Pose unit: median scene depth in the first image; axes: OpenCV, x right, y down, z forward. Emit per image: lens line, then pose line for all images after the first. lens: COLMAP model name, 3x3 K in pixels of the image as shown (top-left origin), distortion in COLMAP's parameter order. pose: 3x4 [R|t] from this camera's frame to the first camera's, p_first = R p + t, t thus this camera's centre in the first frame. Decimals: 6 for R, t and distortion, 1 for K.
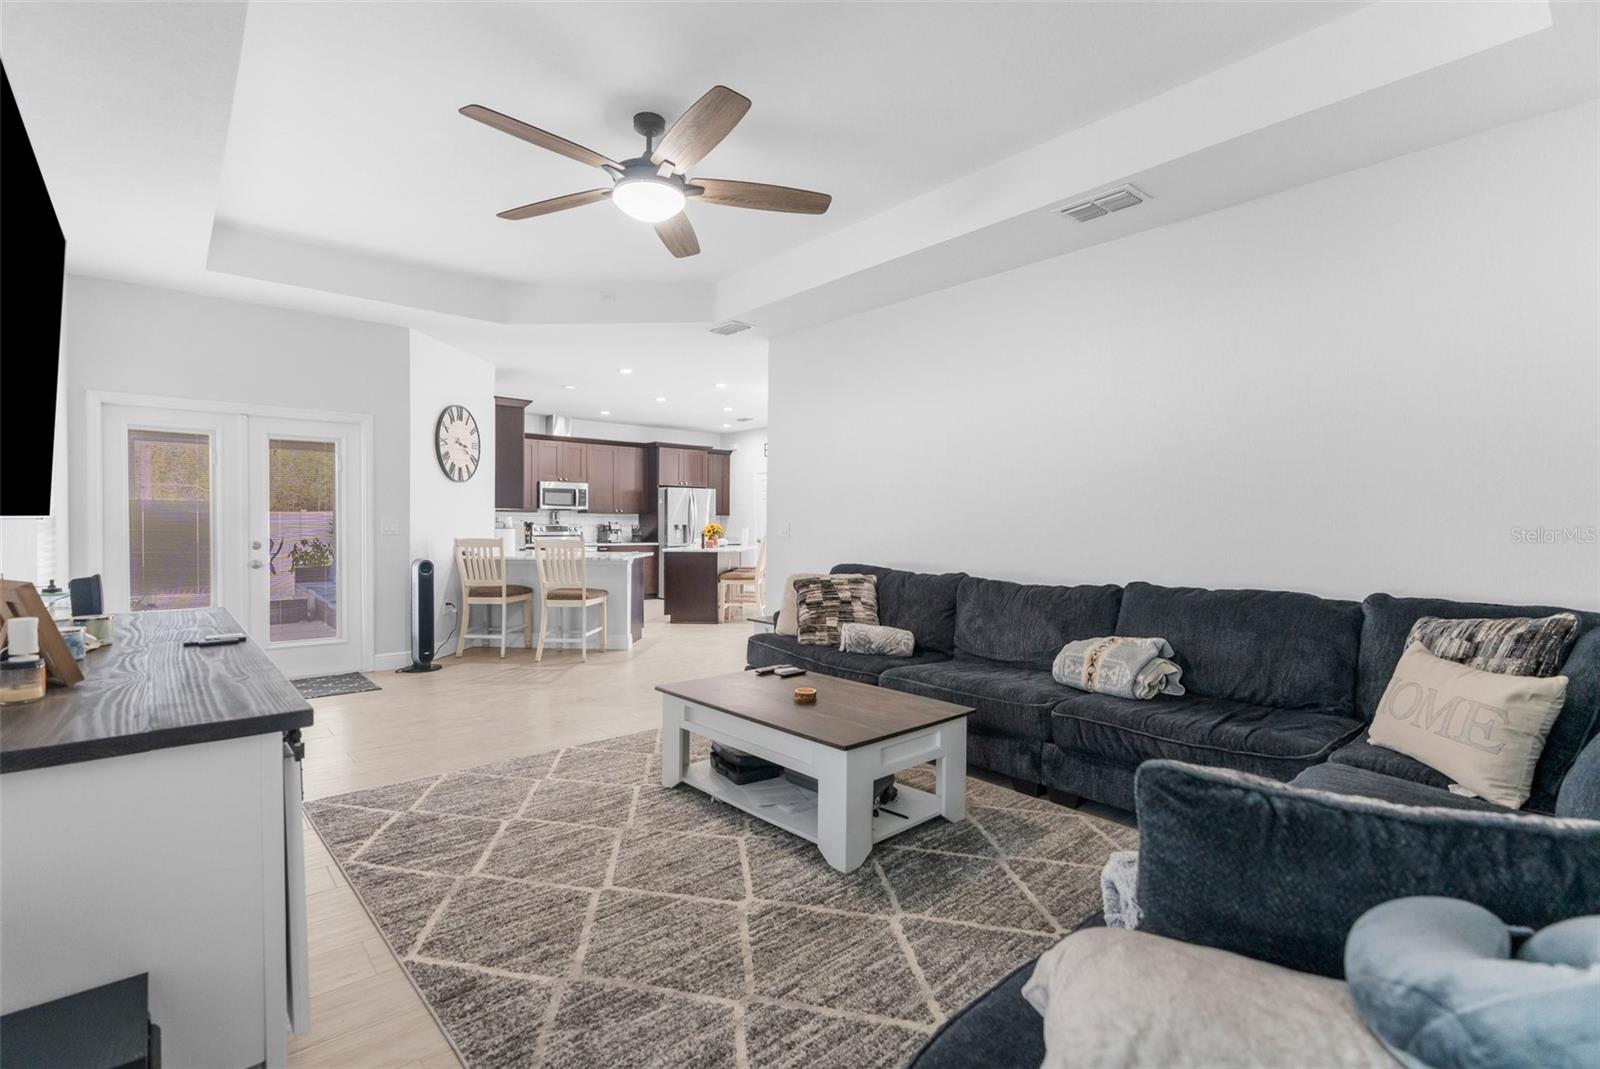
lens RADIAL K [[736.3, 0, 800.0], [0, 736.3, 534.5], [0, 0, 1]] dist [0.000284, 0.000289]
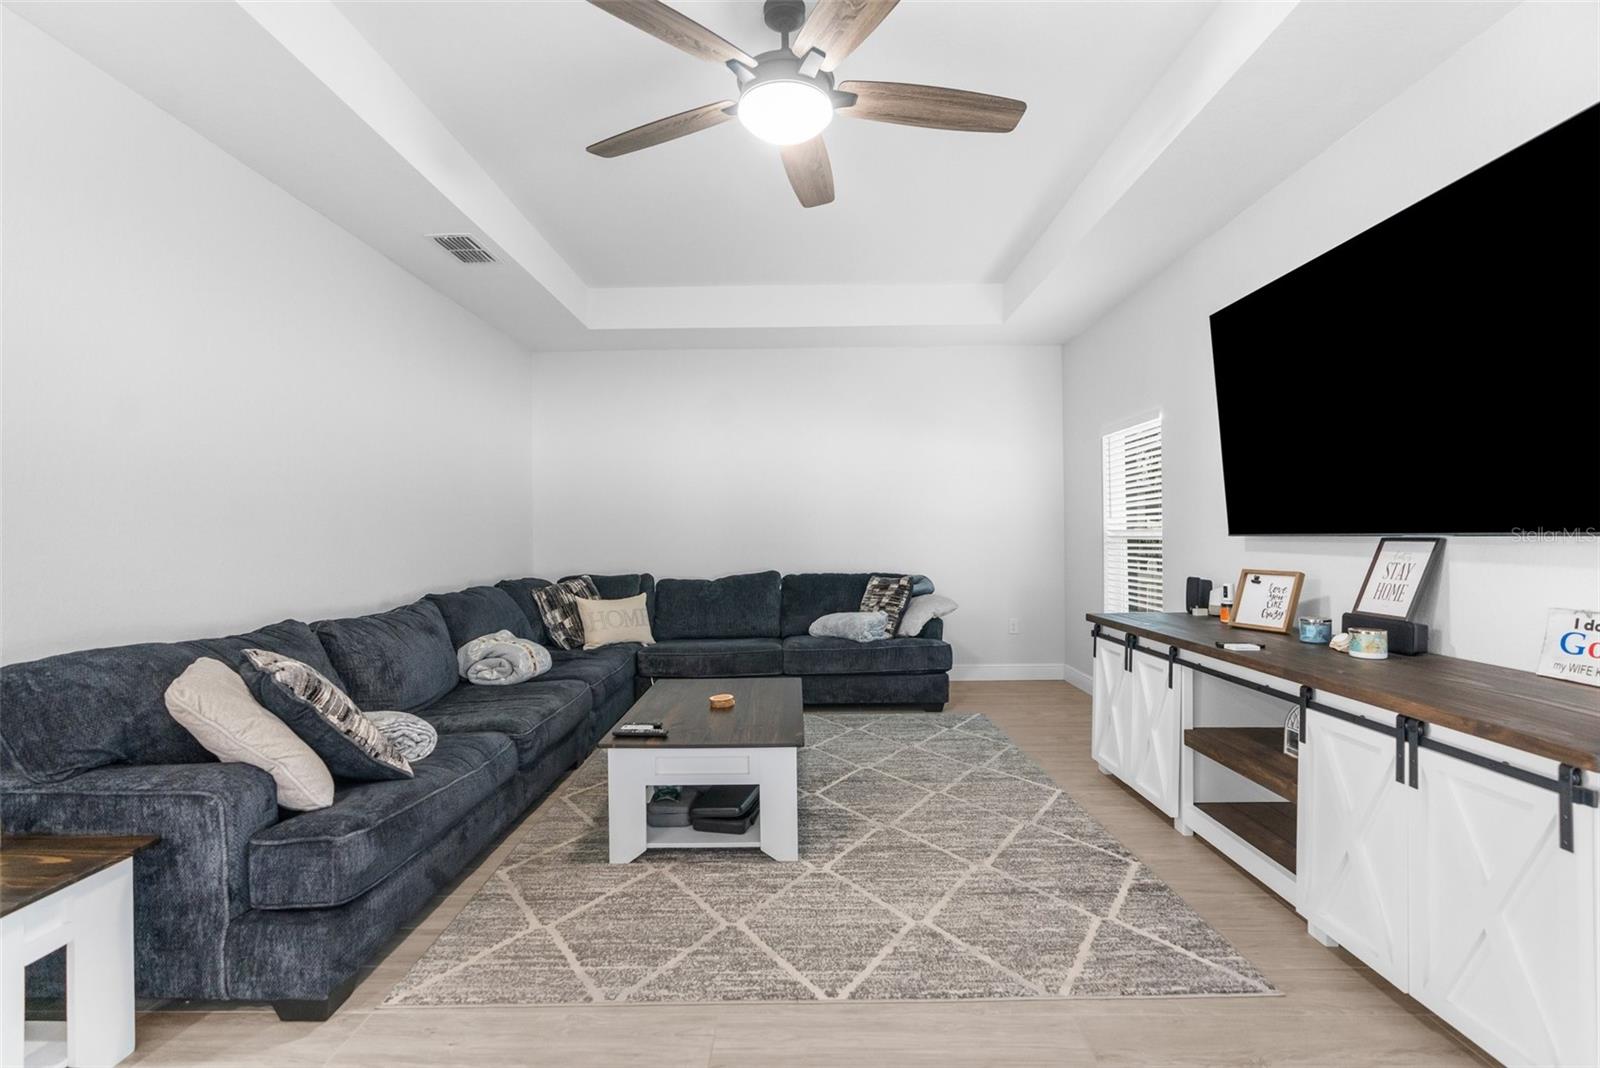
lens RADIAL K [[717.2, 0, 800.0], [0, 717.2, 534.0], [0, 0, 1]] dist [-0.000584, 0.001230]
pose [[-0.746278, 0.004435, 0.665619, -0.778906], [0.014683, 0.999844, 0.009800, -0.031833], [-0.665472, 0.017086, -0.746227, 1.719827]]
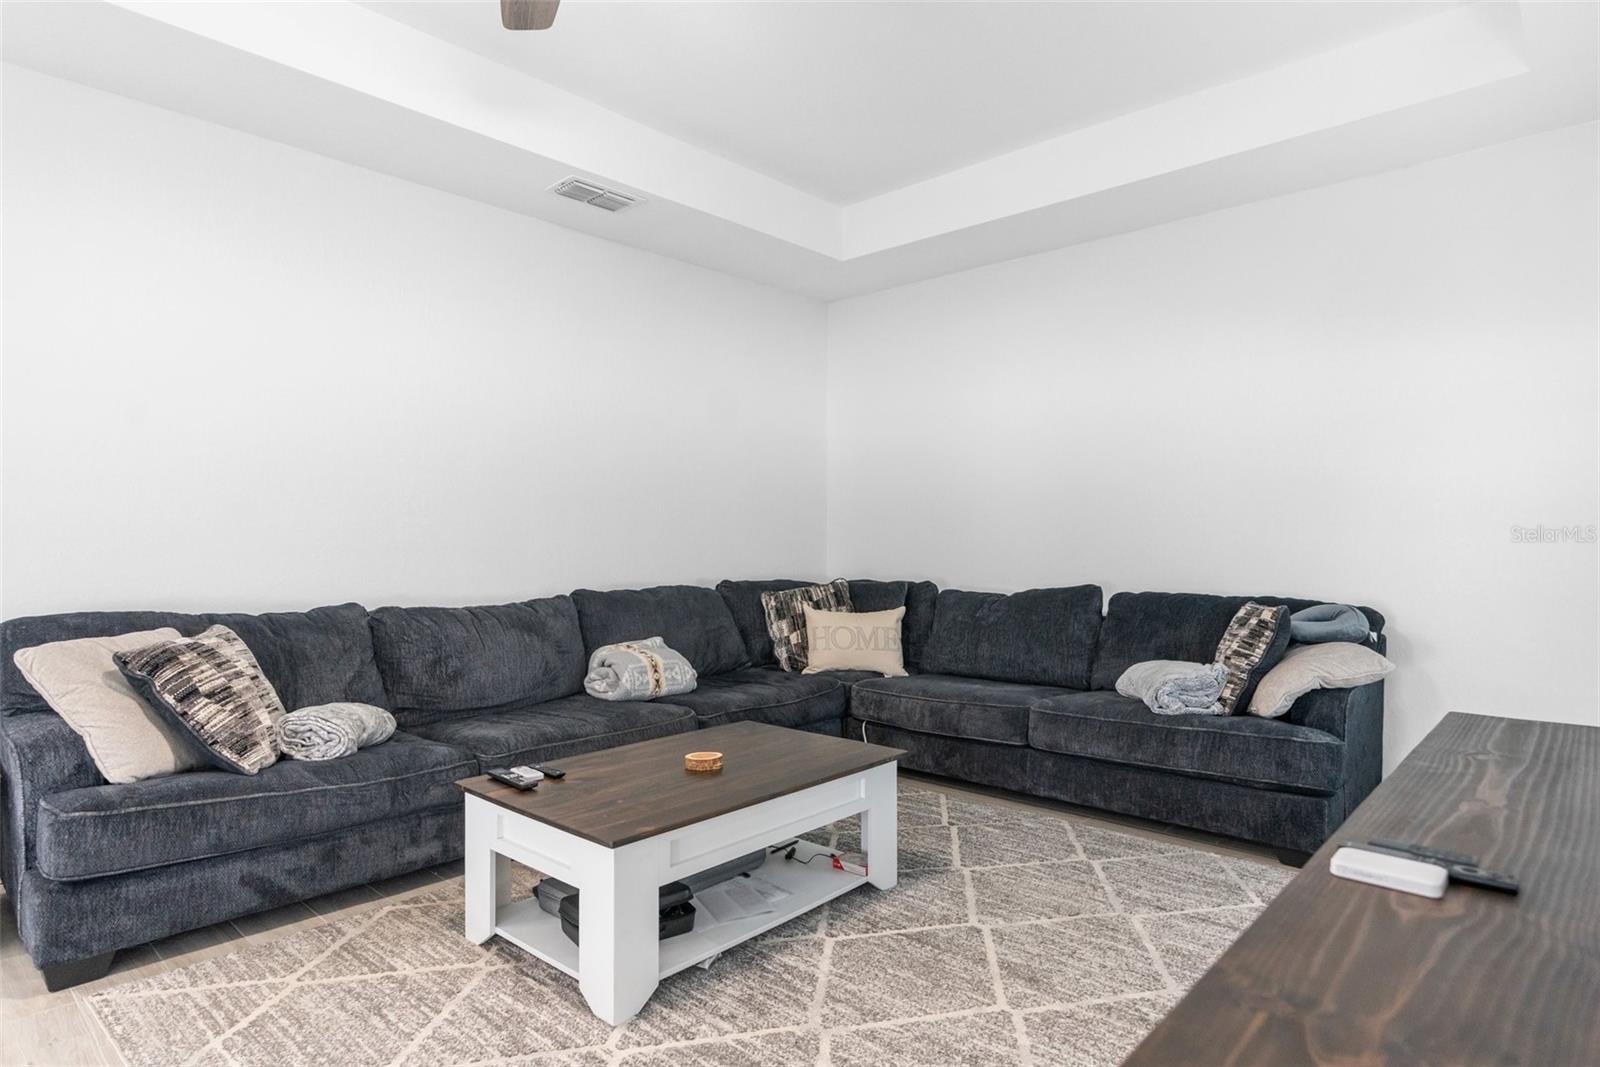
lens RADIAL K [[886.4, 0, 801.5], [0, 886.4, 540.3], [0, 0, 1]] dist [-0.000837, 0.000657]
pose [[-0.109430, -0.003217, 0.993989, -0.889067], [0.009711, 0.999944, 0.004306, -0.003392], [-0.993947, 0.010124, -0.109392, 1.013664]]
